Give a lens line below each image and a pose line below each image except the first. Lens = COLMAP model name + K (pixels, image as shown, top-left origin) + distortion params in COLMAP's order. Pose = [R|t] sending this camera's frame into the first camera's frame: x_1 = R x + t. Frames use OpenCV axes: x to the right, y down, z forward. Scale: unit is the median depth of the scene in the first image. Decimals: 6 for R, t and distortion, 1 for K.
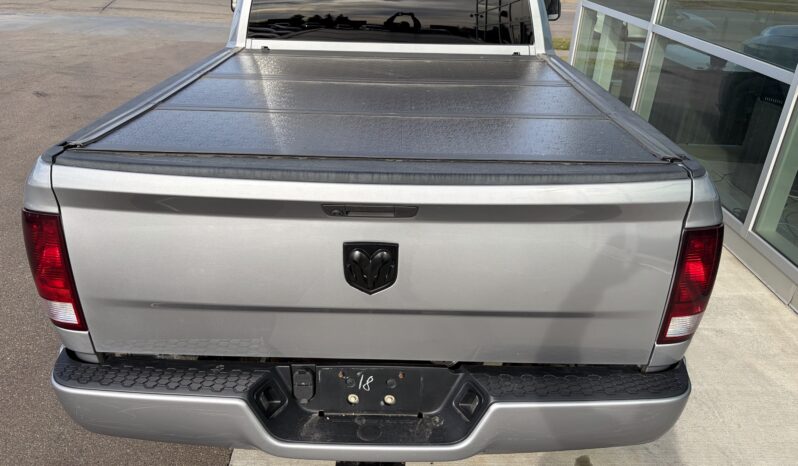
lens RADIAL K [[581.9, 0, 399.0], [0, 581.9, 233.0], [0, 0, 1]] dist [0.000175, 0.000314]
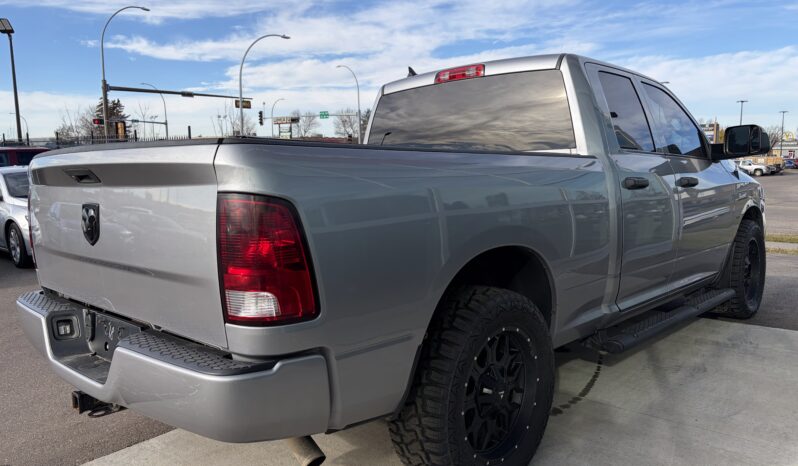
lens RADIAL K [[581.9, 0, 399.0], [0, 581.9, 233.0], [0, 0, 1]] dist [0.000175, 0.000314]
pose [[0.750042, 0.031337, -0.660648, 1.285306], [-0.244707, 0.941141, -0.233177, 0.204167], [0.614456, 0.336557, 0.713564, 0.429254]]
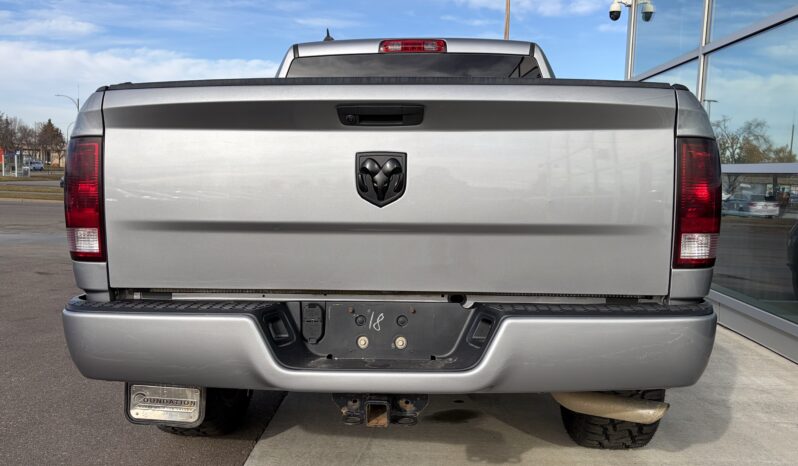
lens RADIAL K [[685.0, 0, 399.0], [0, 685.0, 233.0], [0, 0, 1]] dist [0.036961, -0.001682]
pose [[0.998537, -0.010486, -0.053041, 0.045246], [-0.008455, 0.938658, -0.344745, 0.535579], [0.053403, 0.344689, 0.937197, -0.129693]]
